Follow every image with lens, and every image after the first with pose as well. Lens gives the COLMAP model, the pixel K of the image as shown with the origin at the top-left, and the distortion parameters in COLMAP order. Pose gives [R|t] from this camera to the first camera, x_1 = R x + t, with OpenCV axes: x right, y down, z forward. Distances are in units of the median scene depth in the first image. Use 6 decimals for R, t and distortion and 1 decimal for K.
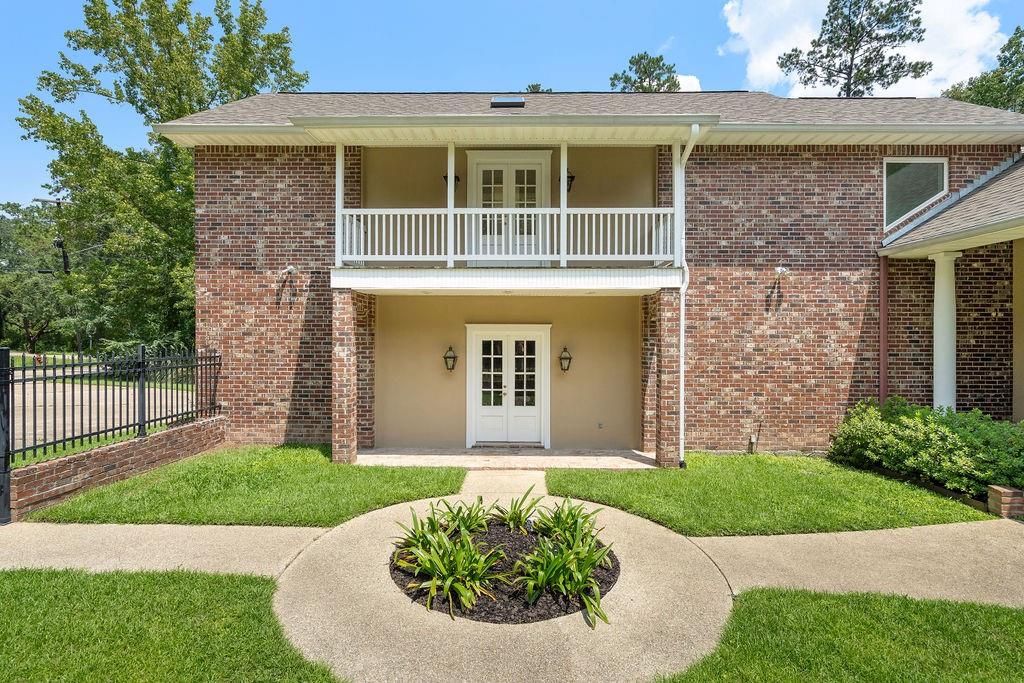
lens RADIAL K [[488.5, 0, 512.0], [0, 488.5, 337.7], [0, 0, 1]] dist [0.000507, 0.000097]
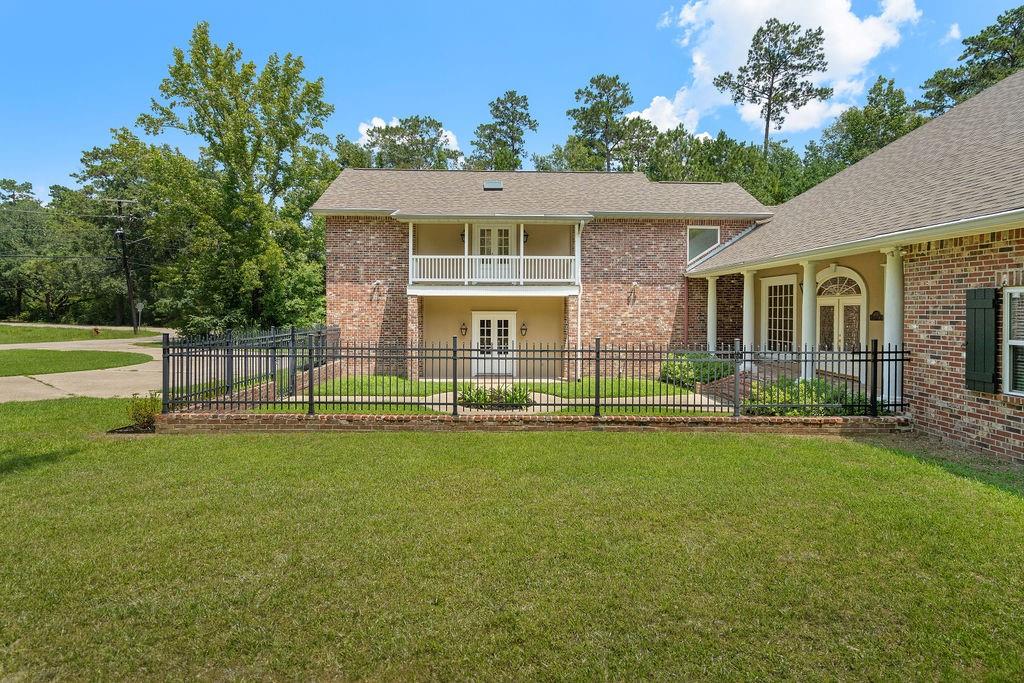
lens RADIAL K [[488.5, 0, 512.0], [0, 488.5, 337.7], [0, 0, 1]] dist [0.000507, 0.000097]
pose [[0.999017, -0.001766, 0.044296, -0.022539], [-0.000877, 0.998225, 0.059556, -0.039069], [-0.044323, -0.059536, 0.997242, -0.913875]]
